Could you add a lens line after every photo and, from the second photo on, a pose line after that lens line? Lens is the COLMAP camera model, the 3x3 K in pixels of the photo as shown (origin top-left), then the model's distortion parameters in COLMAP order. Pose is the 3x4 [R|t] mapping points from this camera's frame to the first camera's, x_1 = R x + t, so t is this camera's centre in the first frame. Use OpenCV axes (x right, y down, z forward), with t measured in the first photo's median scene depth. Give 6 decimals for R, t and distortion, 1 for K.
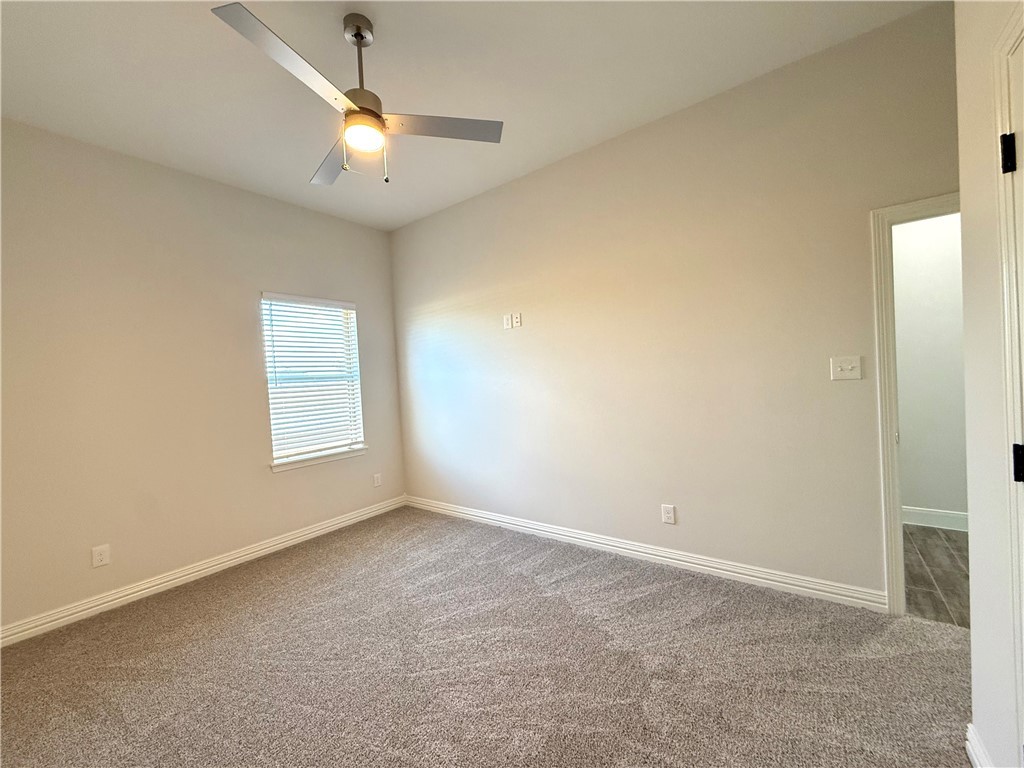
lens RADIAL K [[407.6, 0, 509.2], [0, 407.6, 385.2], [0, 0, 1]] dist [-0.000620, 0.000521]
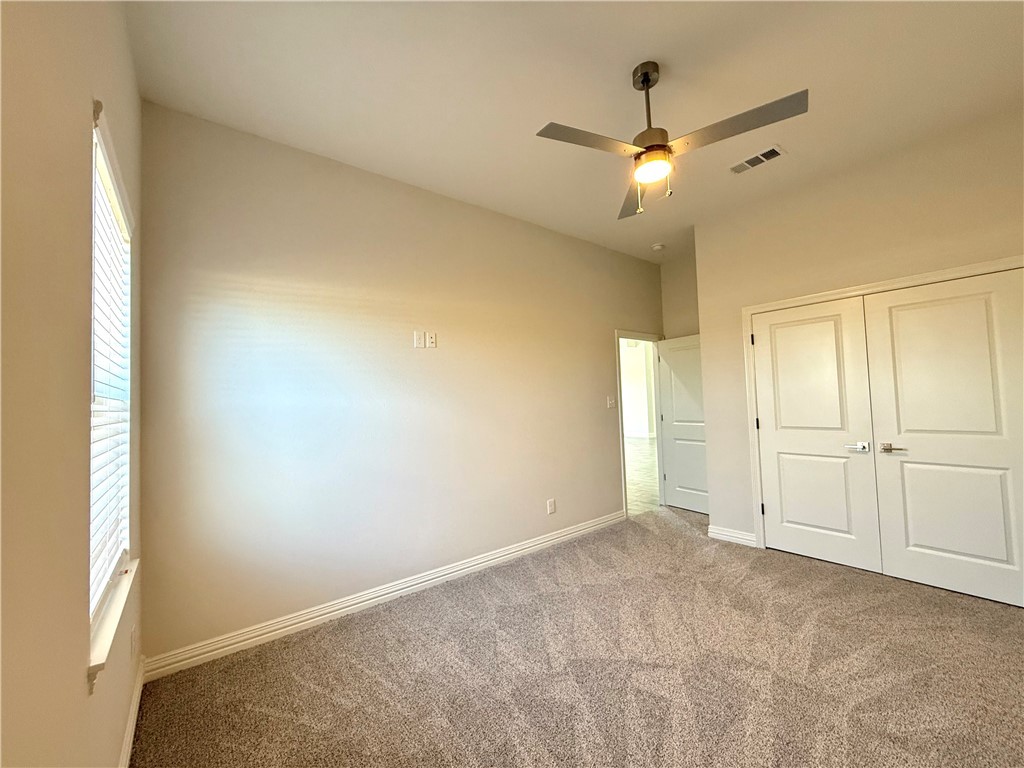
lens RADIAL K [[407.6, 0, 510.6], [0, 407.6, 379.3], [0, 0, 1]] dist [-0.000620, 0.000521]
pose [[0.259728, 0.096229, 0.960875, -0.834376], [0.042375, 0.992928, -0.110893, 0.036117], [-0.964752, 0.069520, 0.253813, 0.637761]]
